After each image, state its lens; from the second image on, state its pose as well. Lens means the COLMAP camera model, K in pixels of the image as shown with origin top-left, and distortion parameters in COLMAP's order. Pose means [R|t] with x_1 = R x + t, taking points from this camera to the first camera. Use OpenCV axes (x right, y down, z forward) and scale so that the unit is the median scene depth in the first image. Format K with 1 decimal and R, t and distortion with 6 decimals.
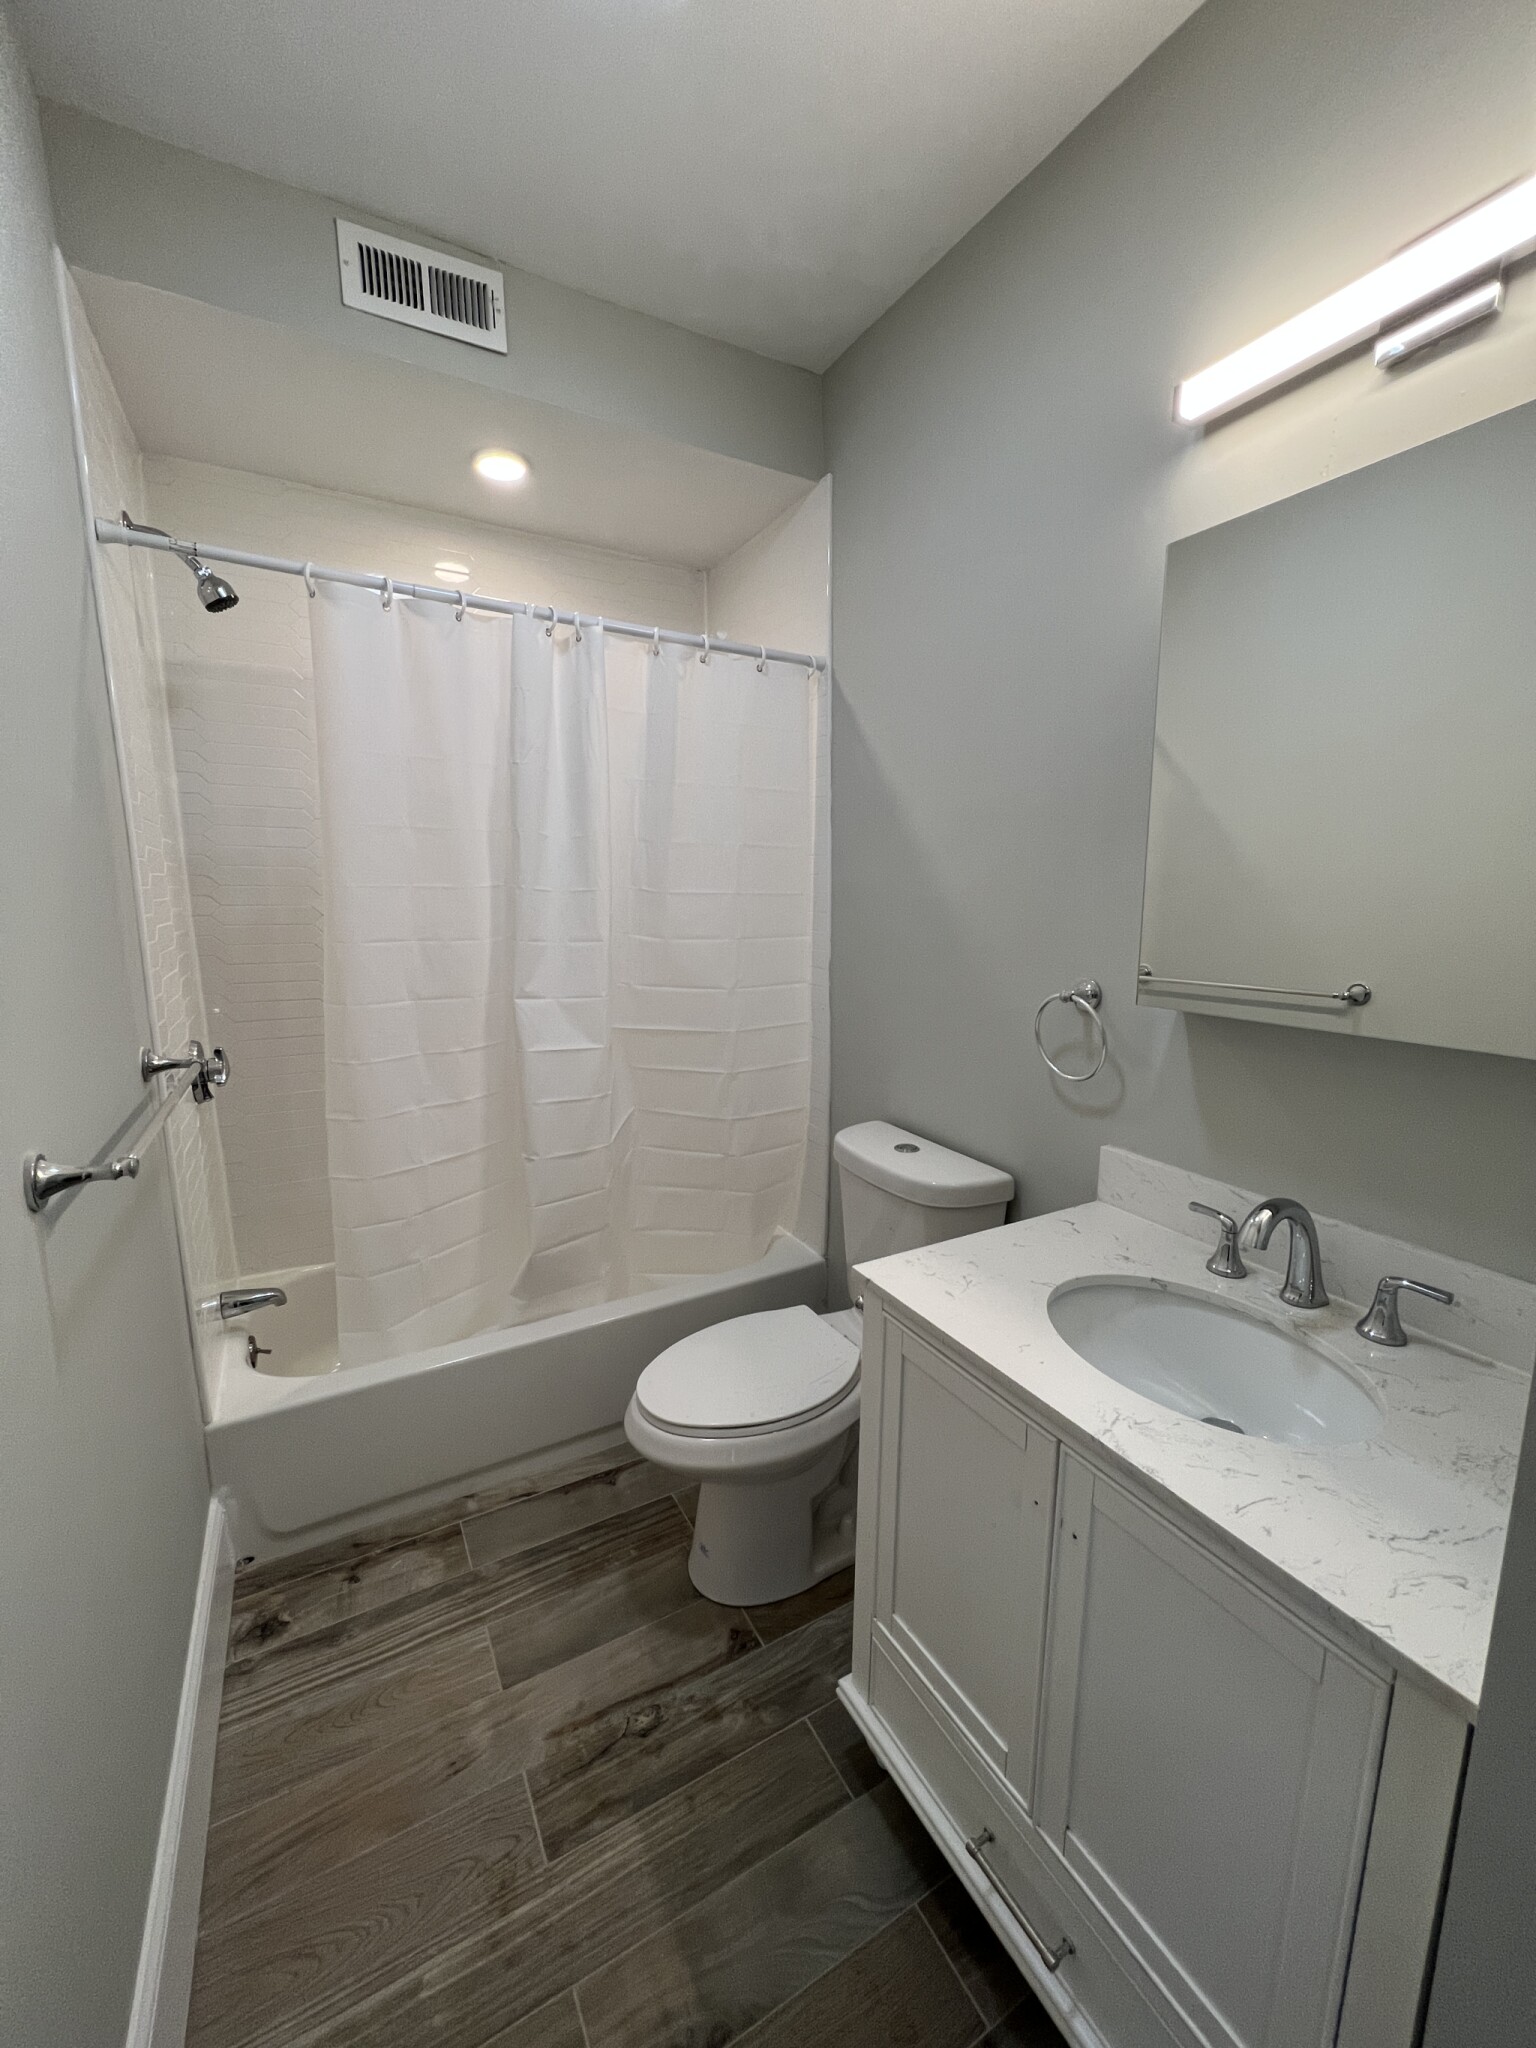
lens RADIAL K [[814.2, 0, 769.4], [0, 814.2, 1029.0], [0, 0, 1]] dist [-0.000160, -0.000106]
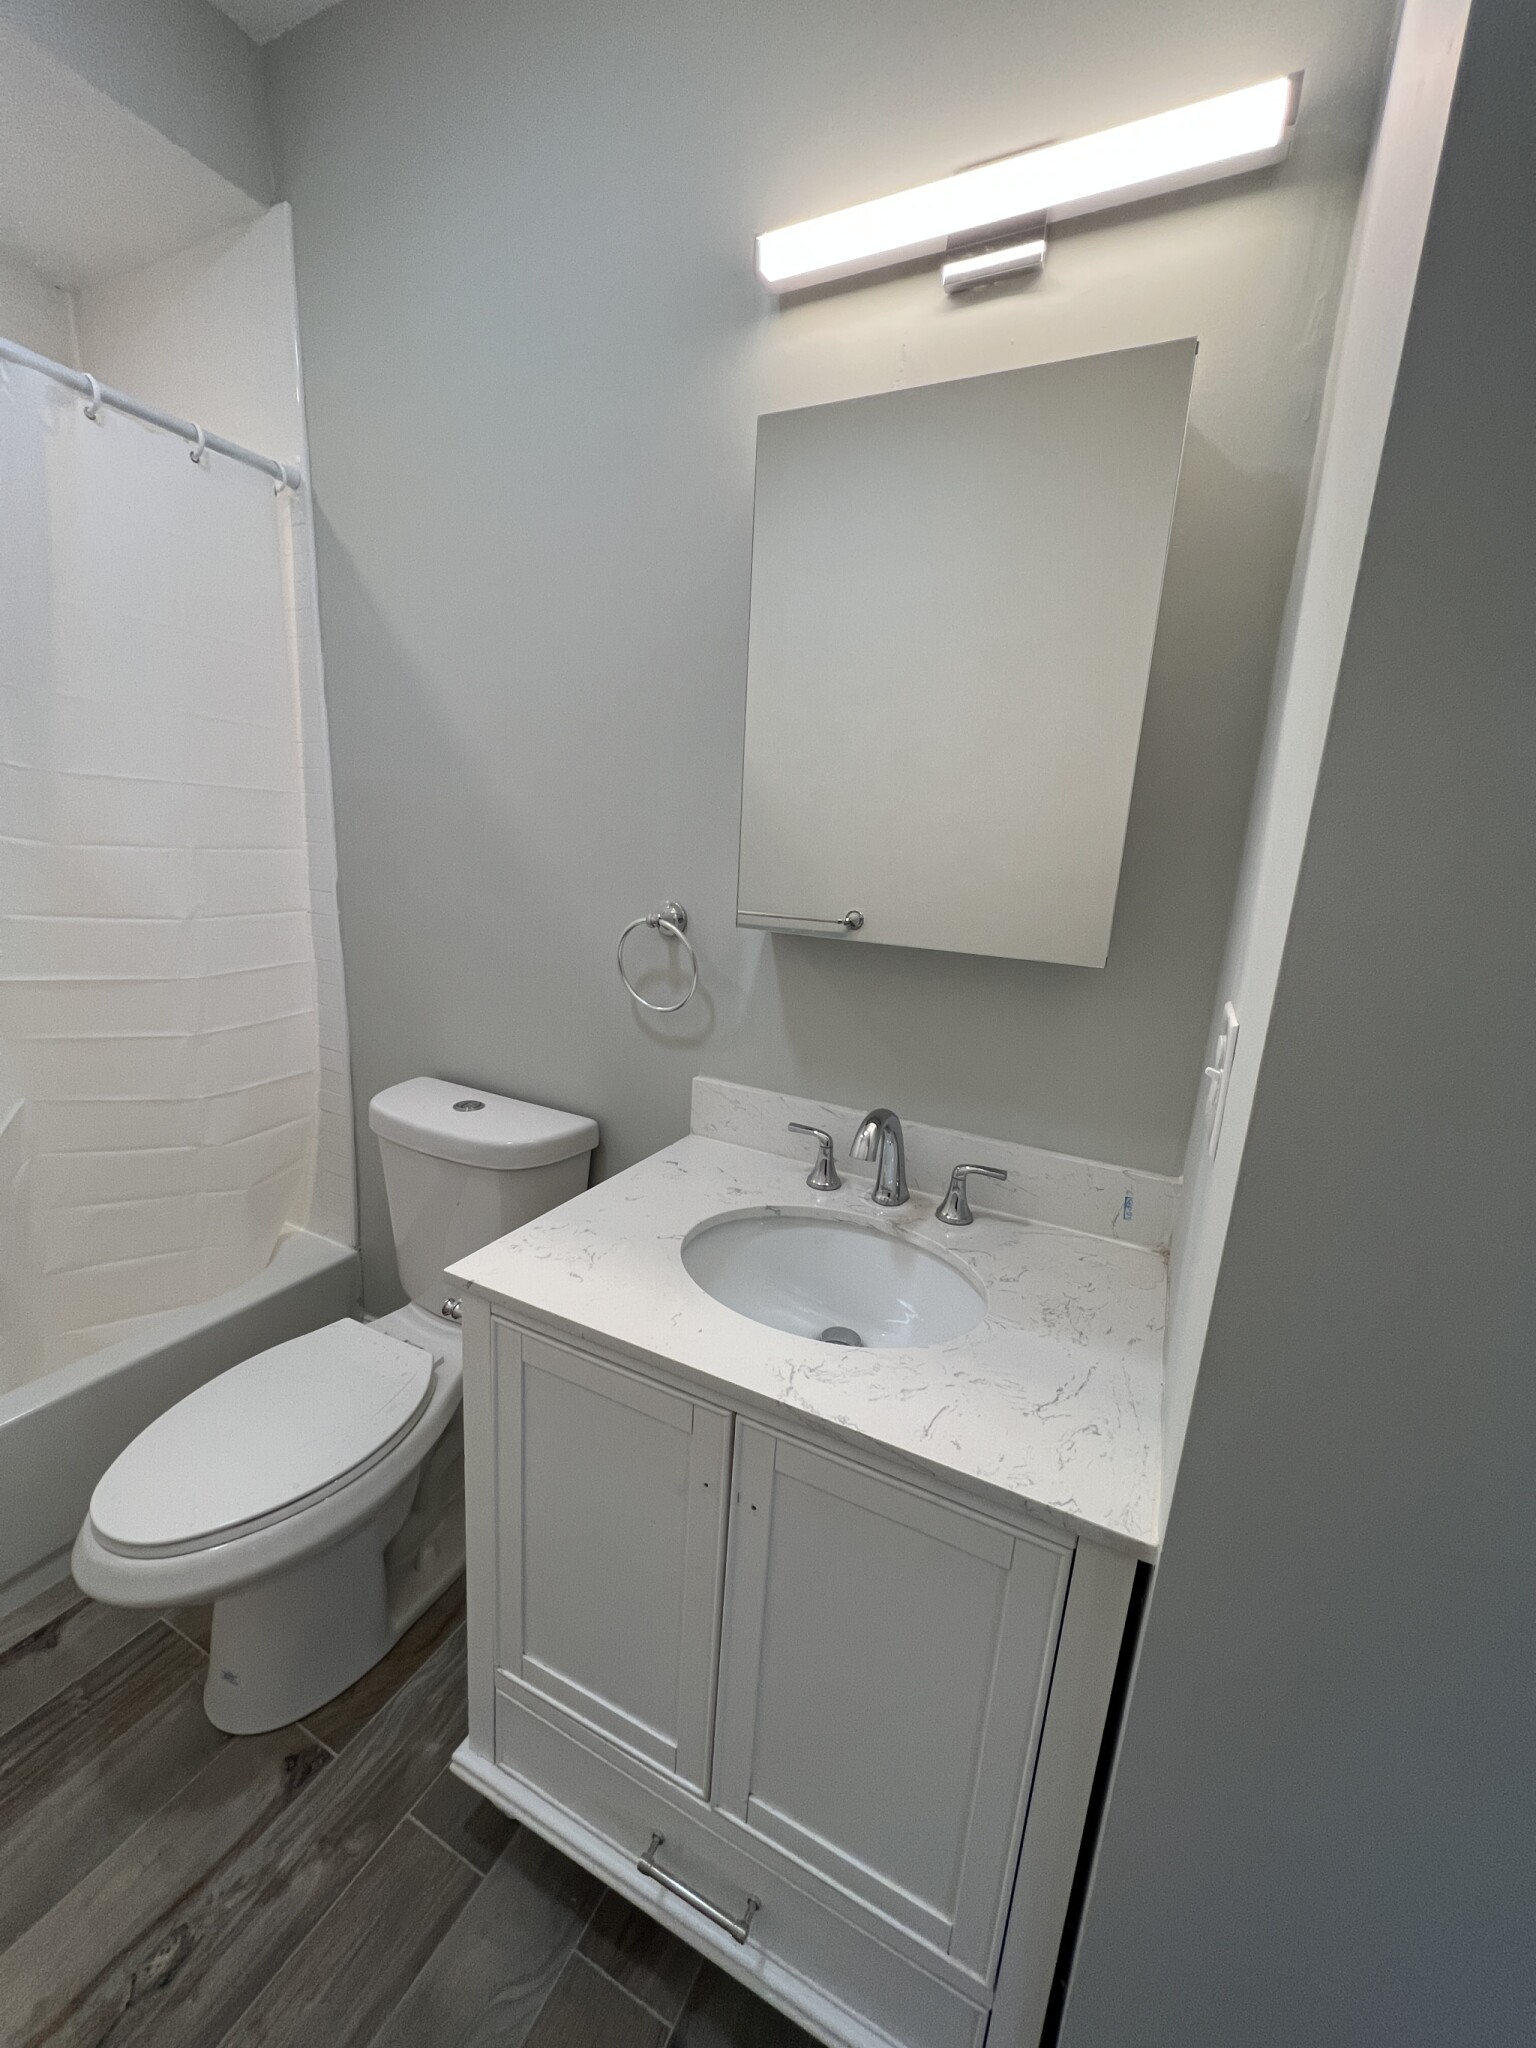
lens RADIAL K [[814.2, 0, 770.9], [0, 814.2, 1025.2], [0, 0, 1]] dist [-0.000160, -0.000106]
pose [[0.824082, -0.081083, 0.560638, -0.053534], [0.039194, 0.995493, 0.086363, 0.003135], [-0.565114, -0.049196, 0.823545, 0.178053]]
